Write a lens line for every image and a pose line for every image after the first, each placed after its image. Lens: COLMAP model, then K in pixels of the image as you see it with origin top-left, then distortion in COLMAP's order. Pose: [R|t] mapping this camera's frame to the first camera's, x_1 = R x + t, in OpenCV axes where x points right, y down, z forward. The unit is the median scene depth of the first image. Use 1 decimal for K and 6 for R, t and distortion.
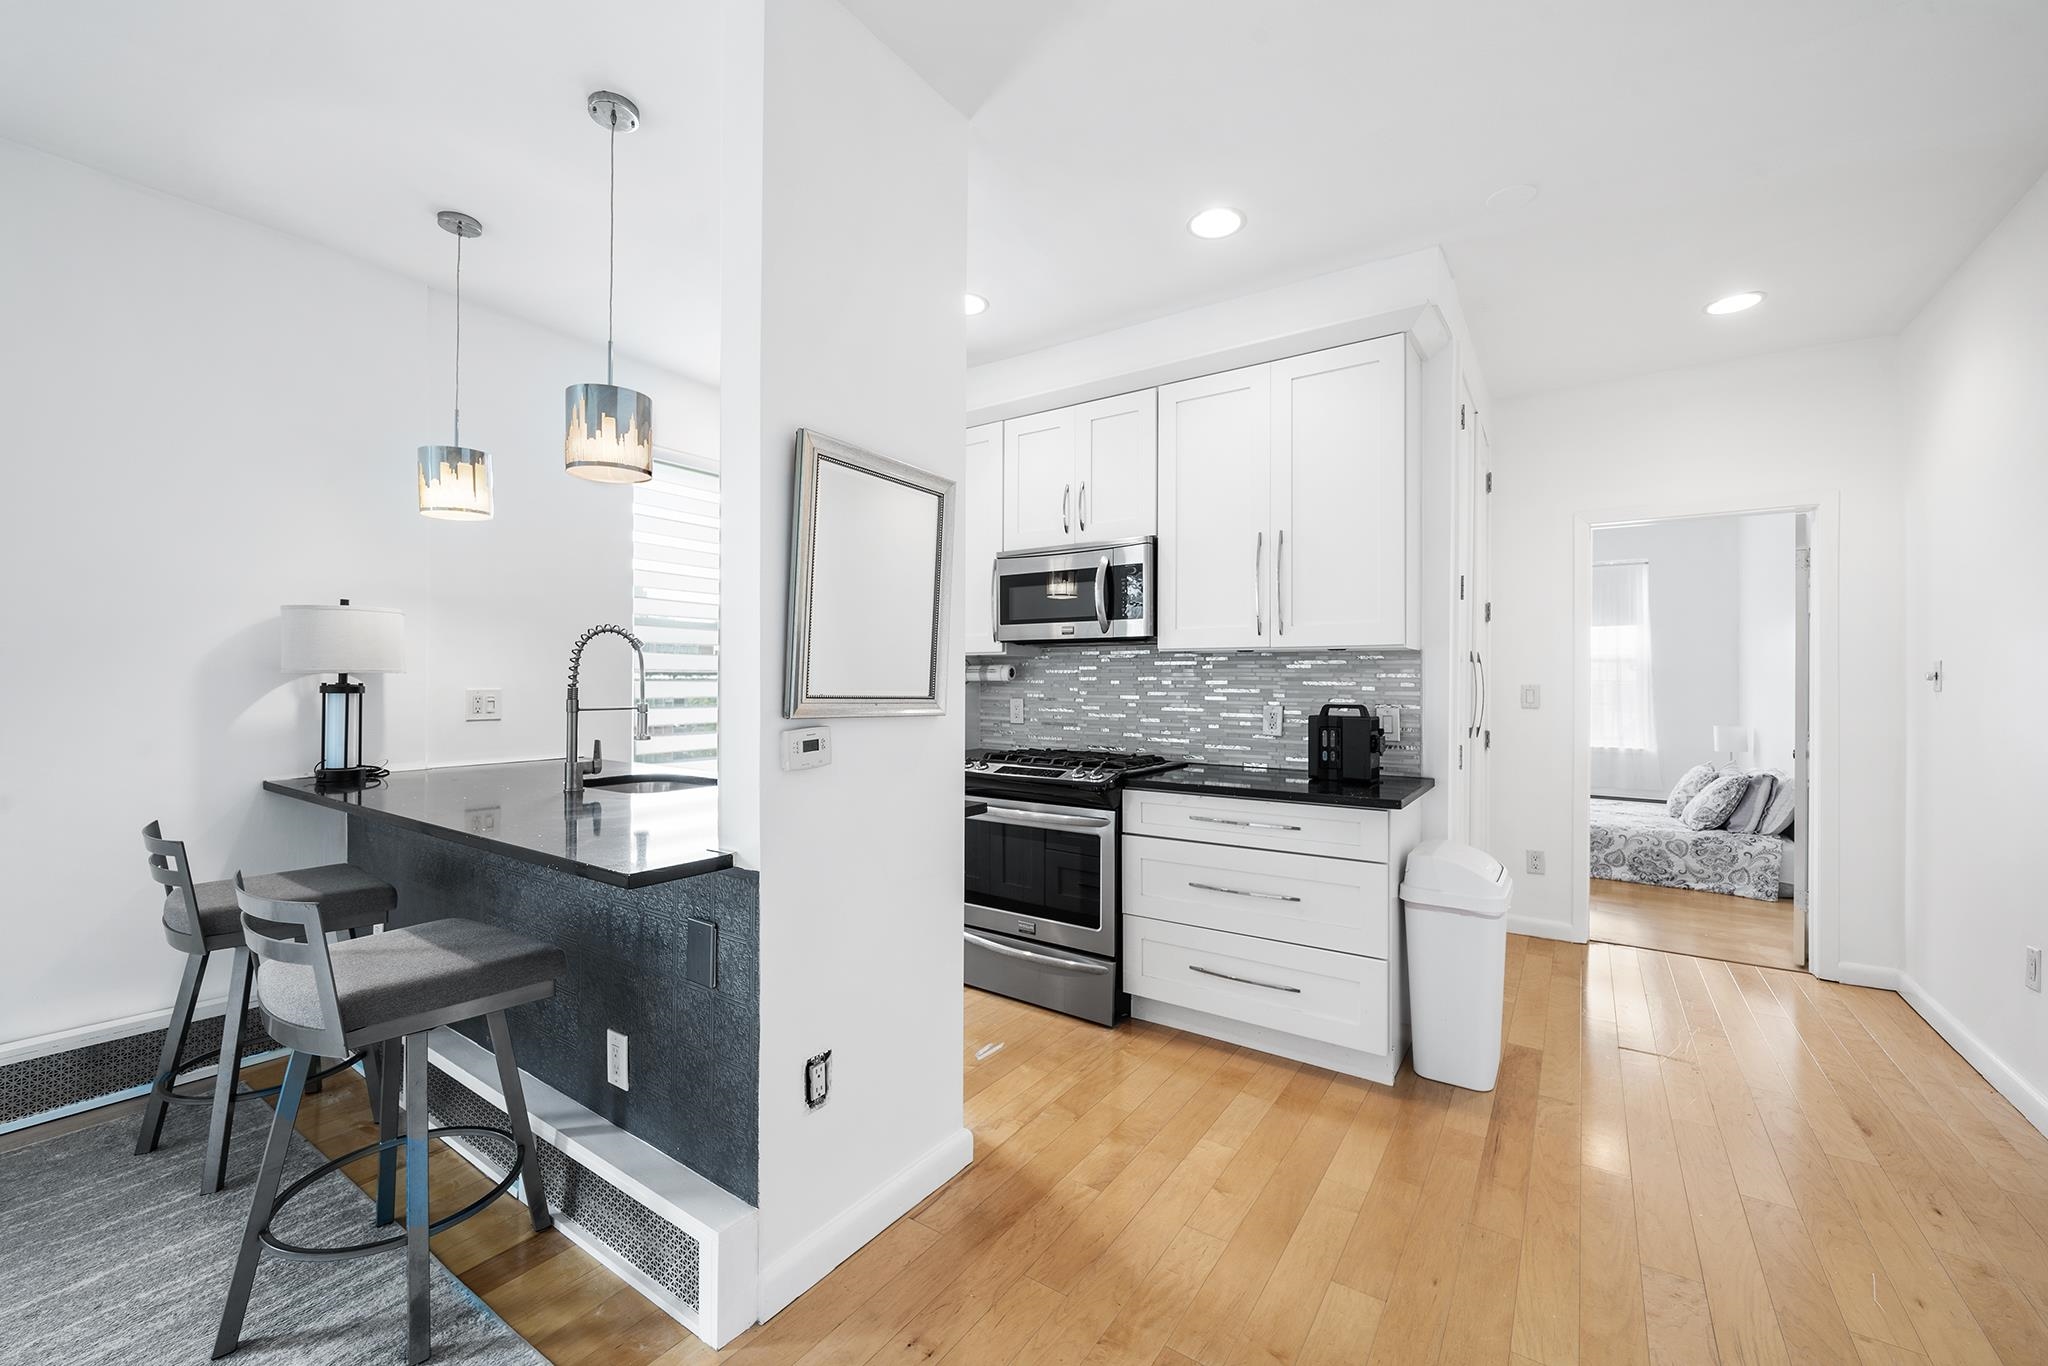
lens RADIAL K [[819.0, 0, 1017.2], [0, 819.0, 682.3], [0, 0, 1]] dist [0.000686, -0.000314]
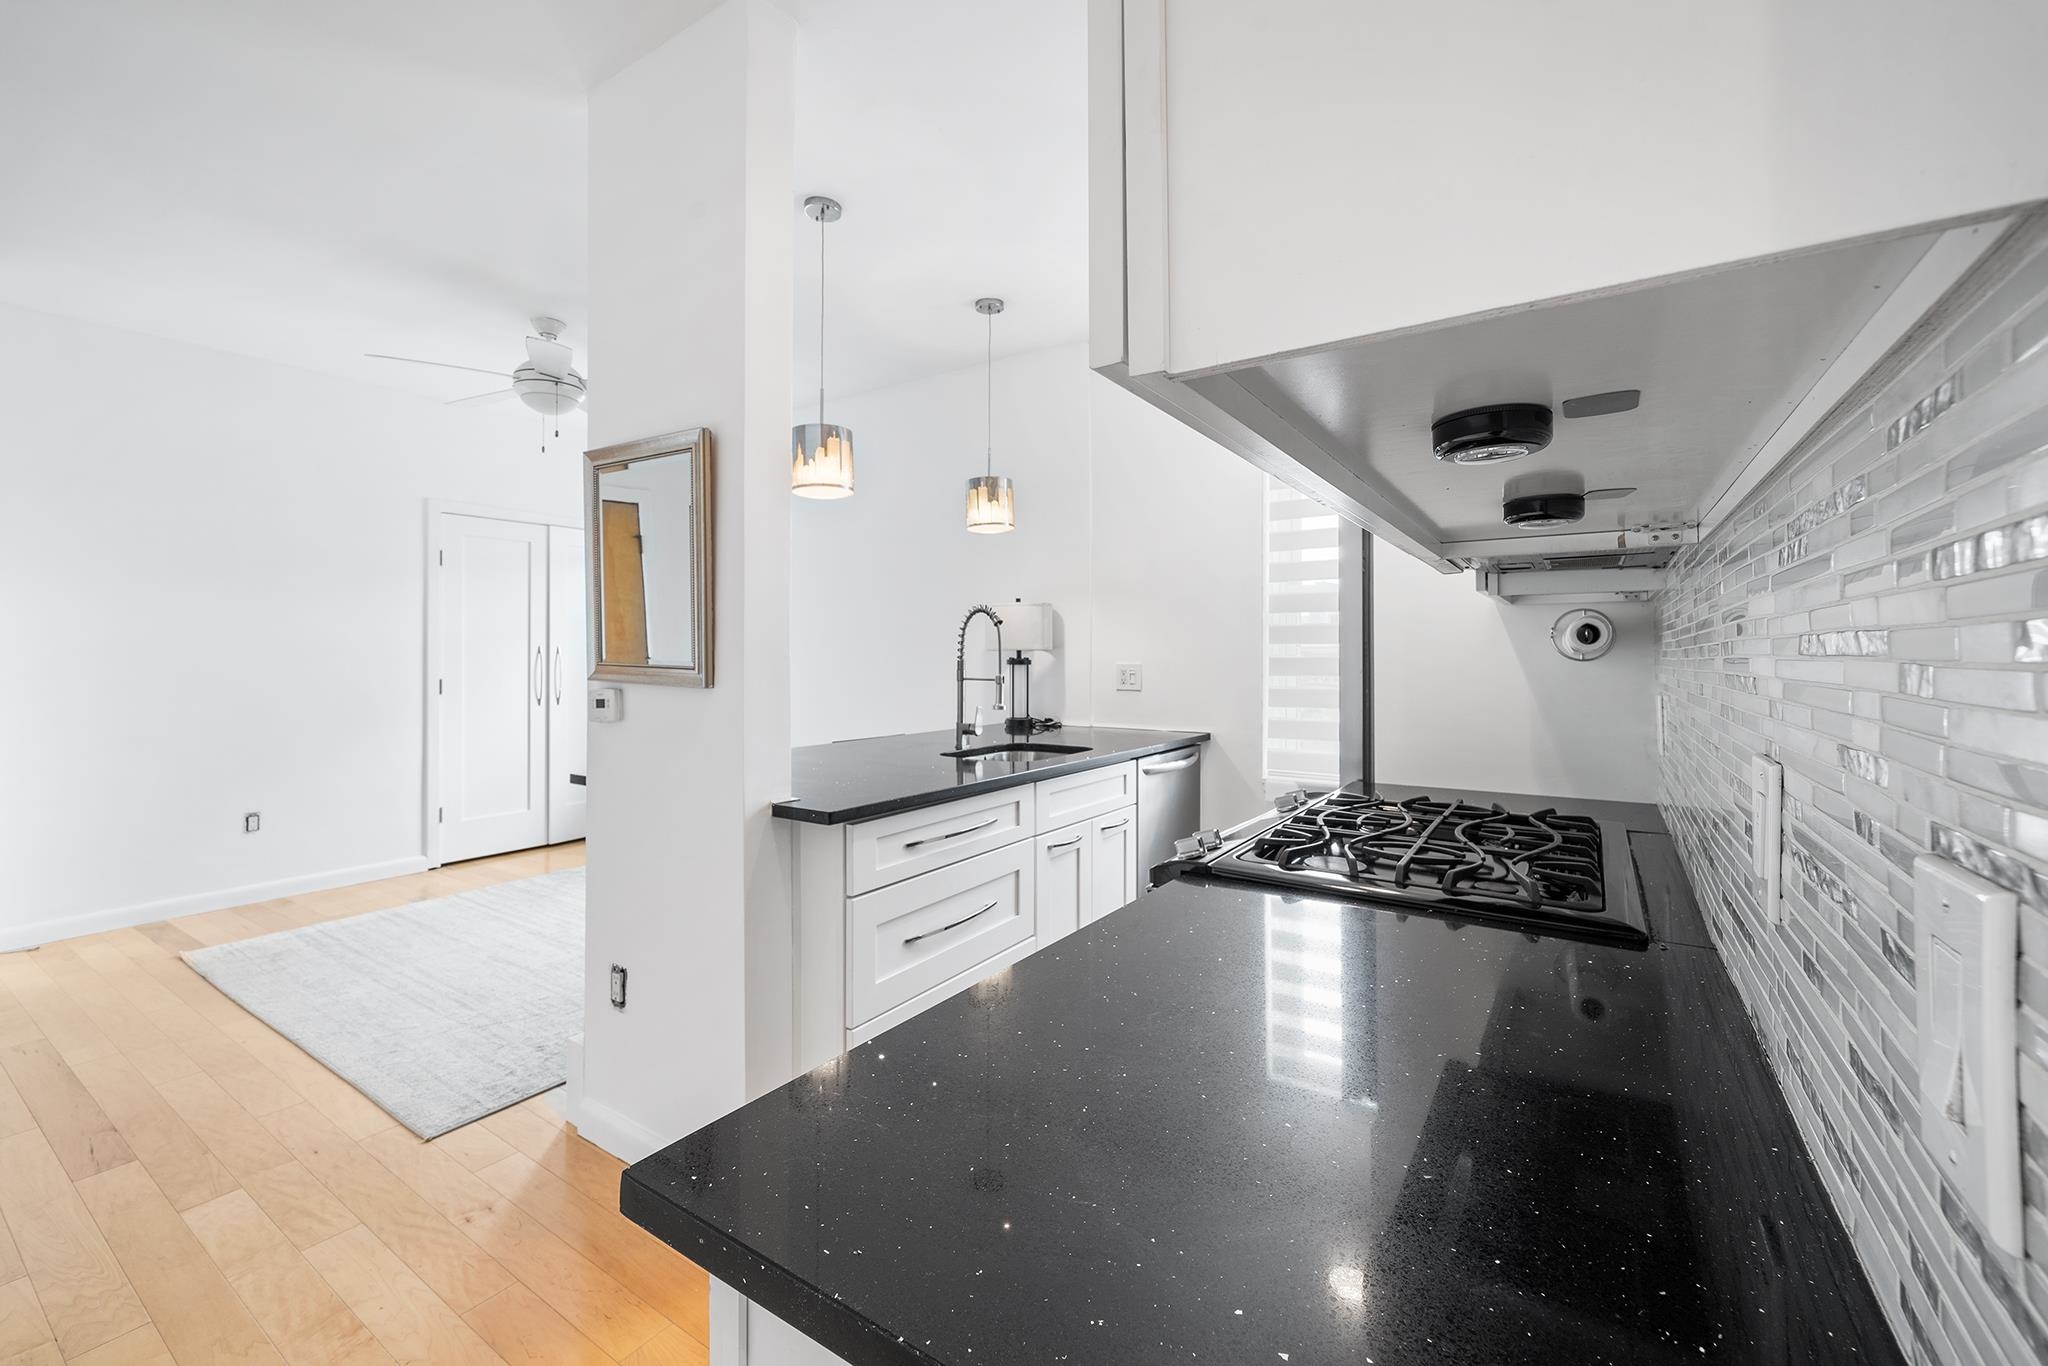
lens RADIAL K [[838.5, 0, 1024.6], [0, 838.5, 649.4], [0, 0, 1]] dist [-0.000039, -0.000087]
pose [[0.024919, -0.013306, -0.999601, 0.517686], [-0.005703, 0.999893, -0.013452, 0.004974], [0.999673, 0.006036, 0.024840, 0.809485]]
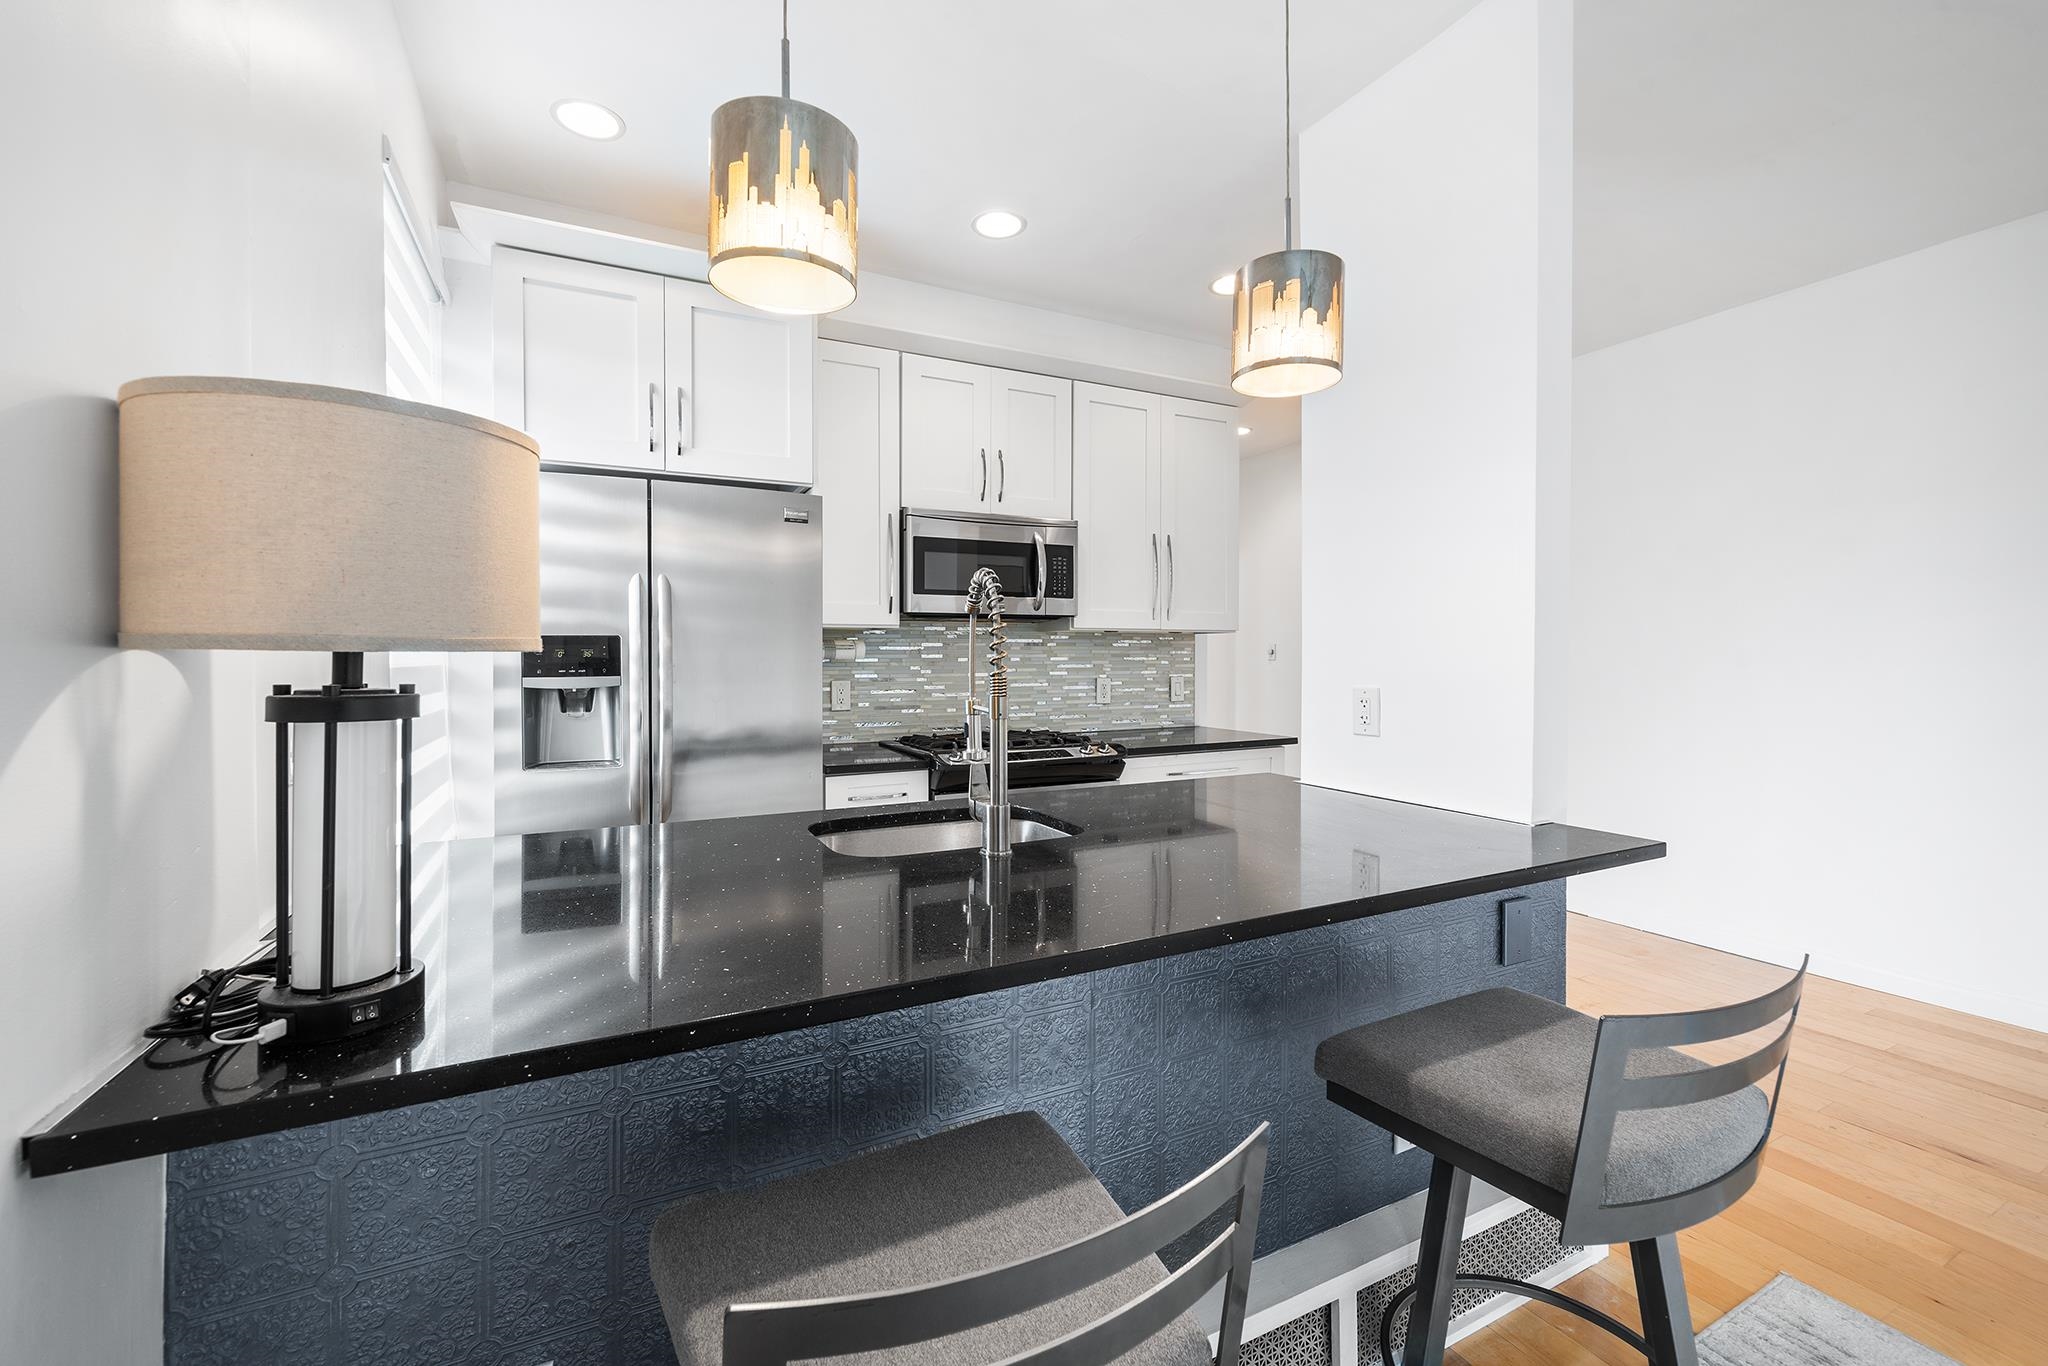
lens RADIAL K [[833.7, 0, 1018.1], [0, 833.7, 662.8], [0, 0, 1]] dist [0.000317, 0.000083]
pose [[0.479391, -0.013095, 0.877504, -0.802310], [0.008469, 0.999911, 0.010295, -0.006635], [-0.877561, 0.002496, 0.479459, 0.533895]]
